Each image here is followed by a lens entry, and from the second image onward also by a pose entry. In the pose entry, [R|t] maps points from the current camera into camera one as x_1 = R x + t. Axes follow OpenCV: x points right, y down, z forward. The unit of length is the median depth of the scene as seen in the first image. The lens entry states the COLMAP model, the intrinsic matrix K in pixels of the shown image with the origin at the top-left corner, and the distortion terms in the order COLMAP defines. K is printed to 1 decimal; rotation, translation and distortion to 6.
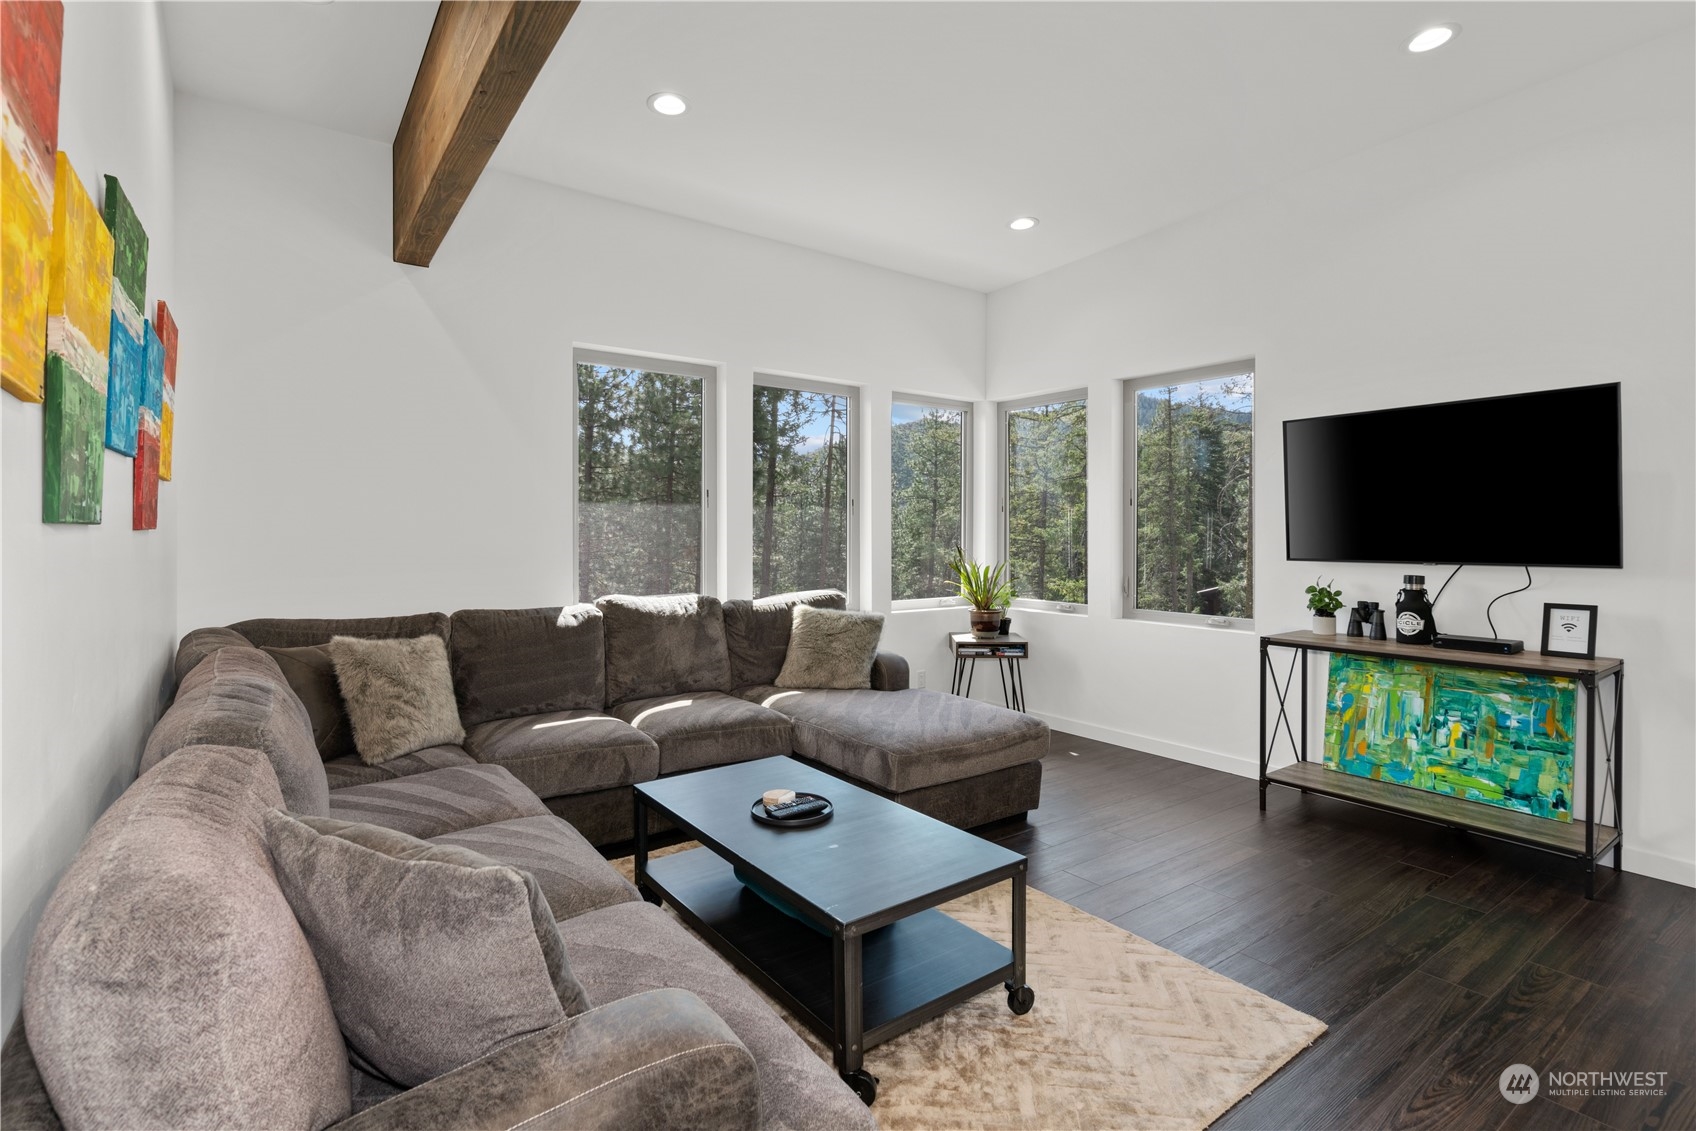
lens RADIAL K [[806.4, 0, 856.4], [0, 806.4, 534.8], [0, 0, 1]] dist [-0.002487, 0.001082]
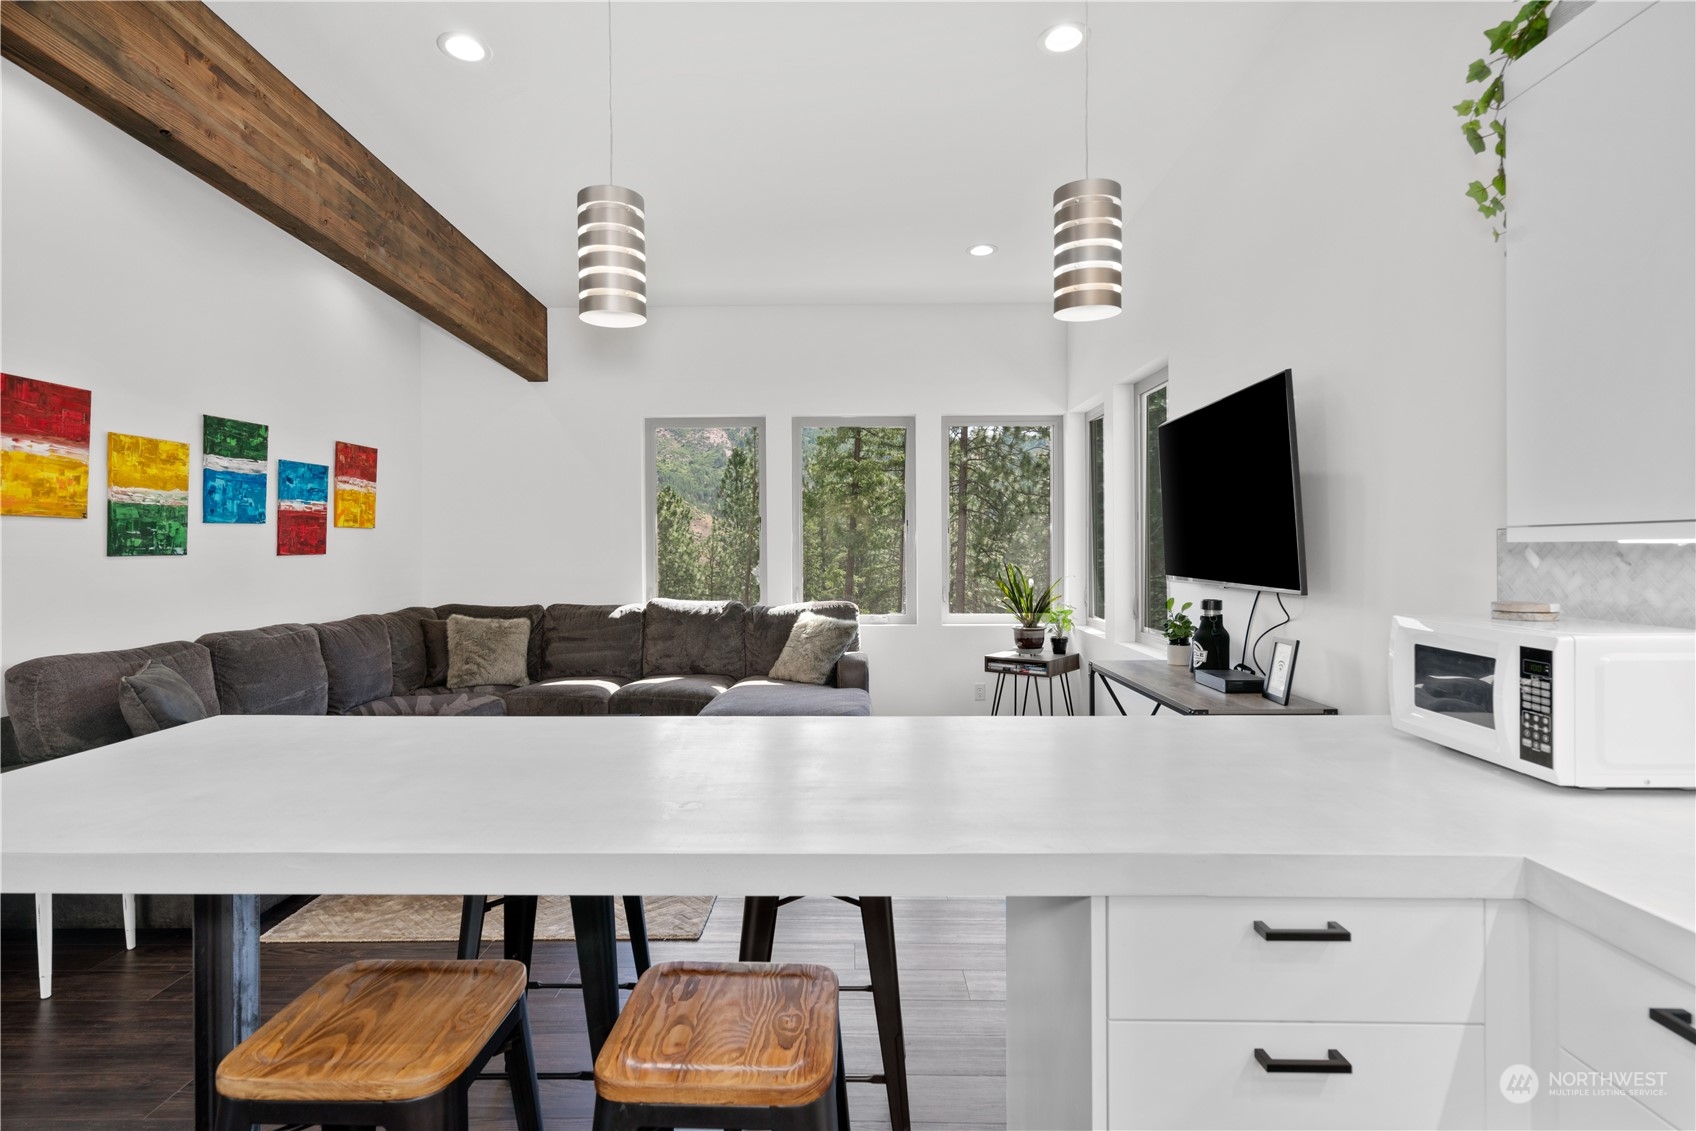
lens RADIAL K [[854.0, 0, 851.7], [0, 854.0, 559.2], [0, 0, 1]] dist [-0.012817, 0.000387]
pose [[0.809283, 0.002788, -0.587413, 1.071534], [0.005298, 0.999913, 0.012045, -0.007333], [0.587396, -0.012860, 0.809198, 0.035985]]
